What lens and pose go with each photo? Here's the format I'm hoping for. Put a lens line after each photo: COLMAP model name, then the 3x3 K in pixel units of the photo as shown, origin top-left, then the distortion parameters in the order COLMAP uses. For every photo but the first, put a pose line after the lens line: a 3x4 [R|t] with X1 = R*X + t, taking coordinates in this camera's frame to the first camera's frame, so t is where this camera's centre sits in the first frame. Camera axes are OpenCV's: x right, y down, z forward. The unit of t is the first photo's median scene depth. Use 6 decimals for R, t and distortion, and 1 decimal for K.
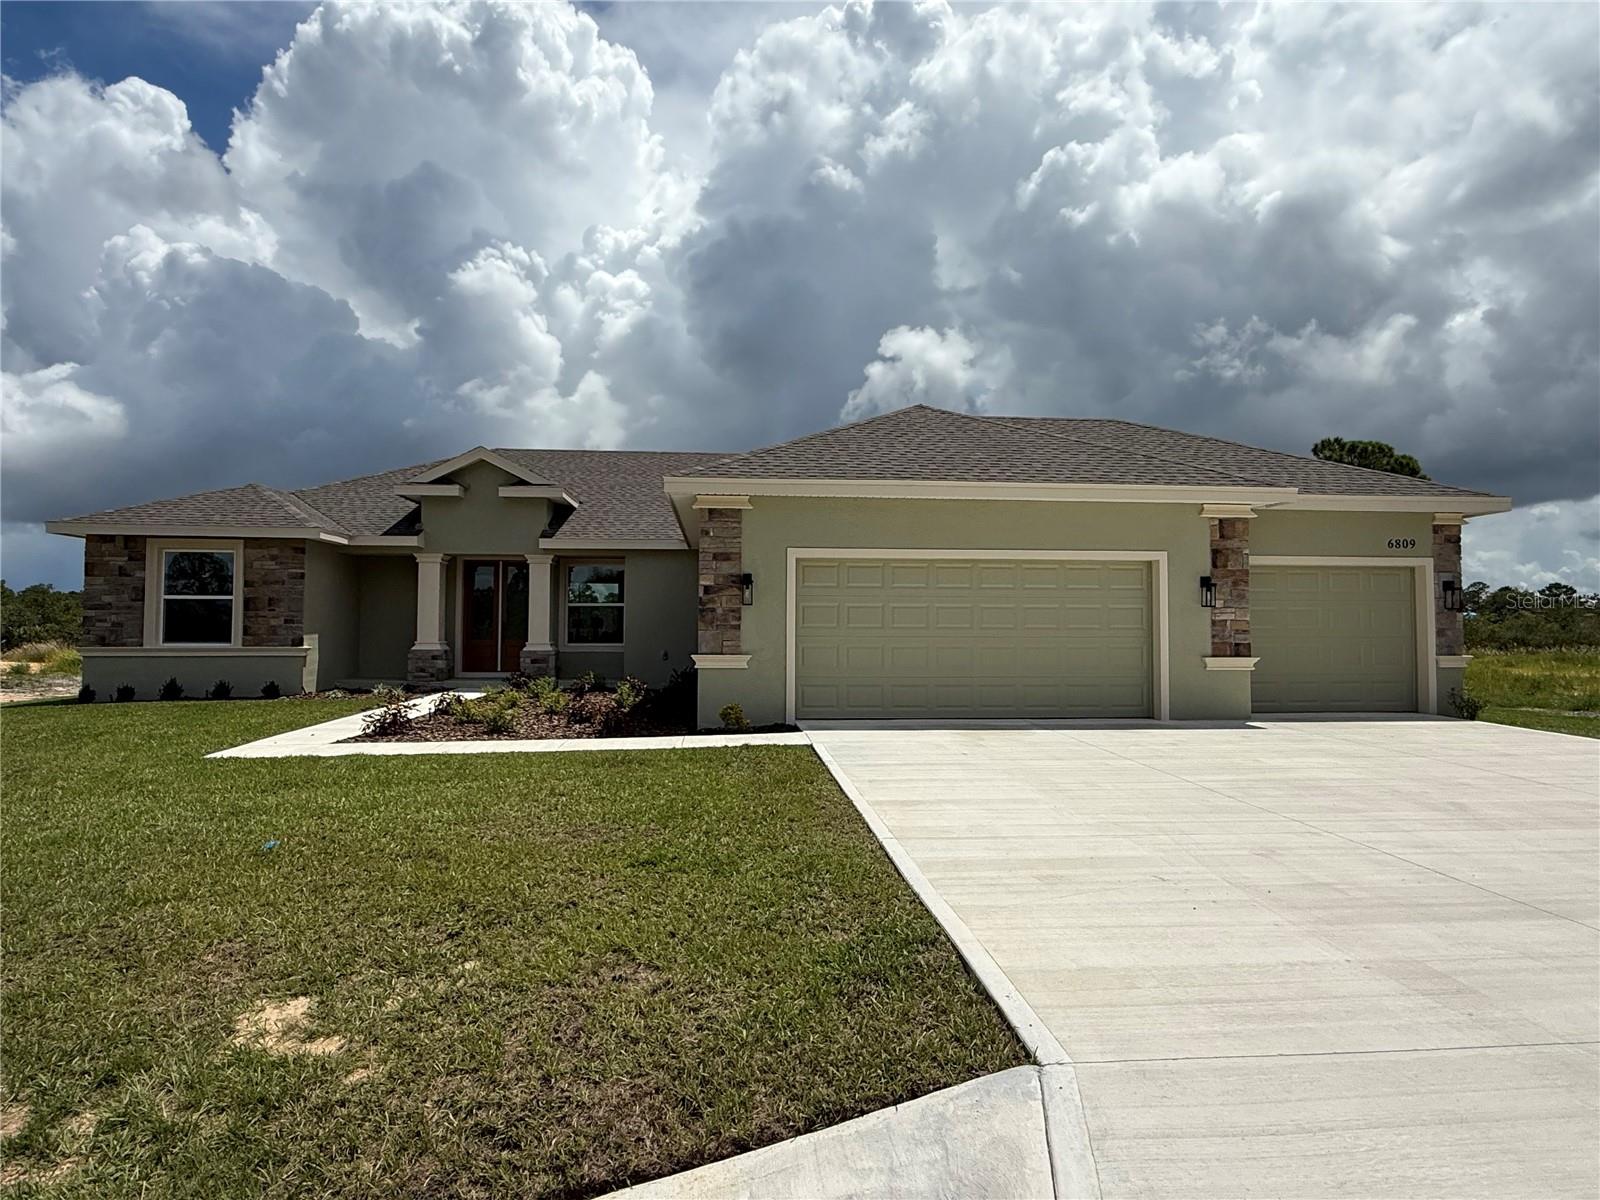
lens RADIAL K [[901.4, 0, 820.9], [0, 901.4, 610.0], [0, 0, 1]] dist [-0.002682, 0.001160]
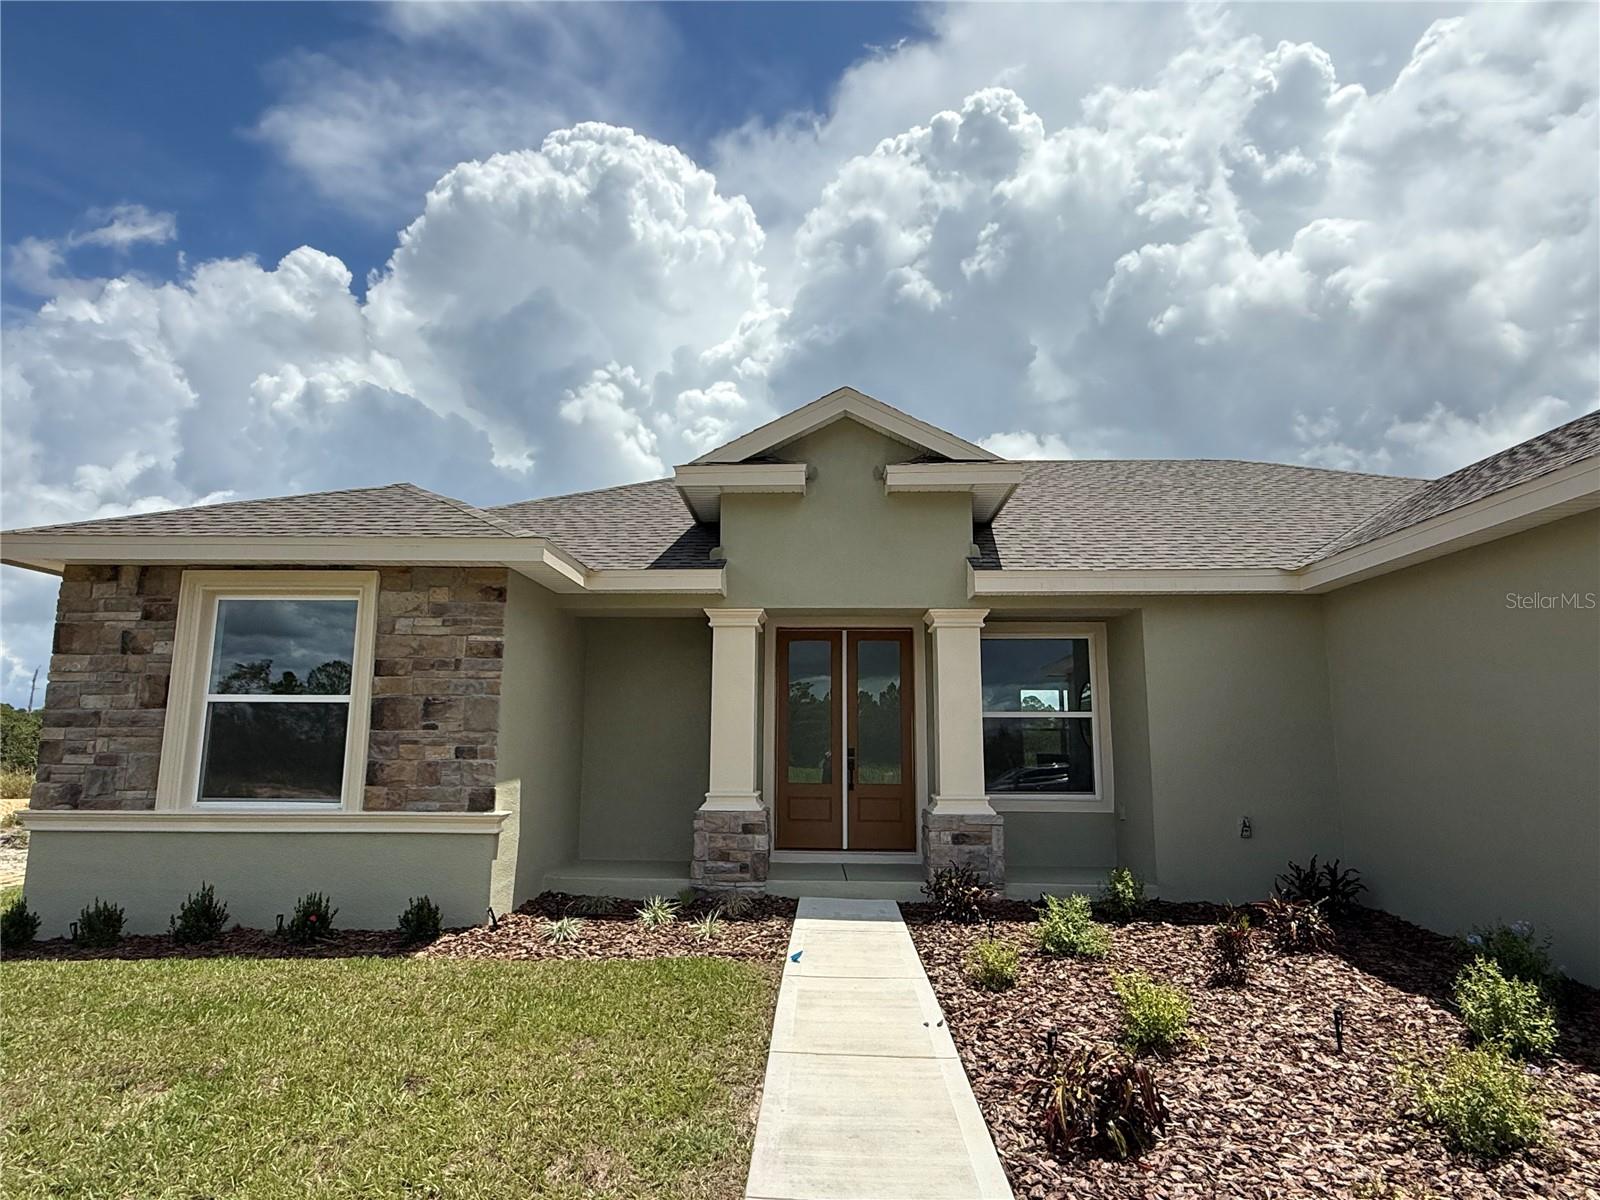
lens RADIAL K [[901.4, 0, 801.4], [0, 901.4, 602.3], [0, 0, 1]] dist [-0.002682, 0.001160]
pose [[0.993690, -0.016692, -0.110910, -0.386078], [0.002268, 0.991651, -0.128927, -0.003303], [0.112136, 0.127863, 0.985432, 0.587843]]
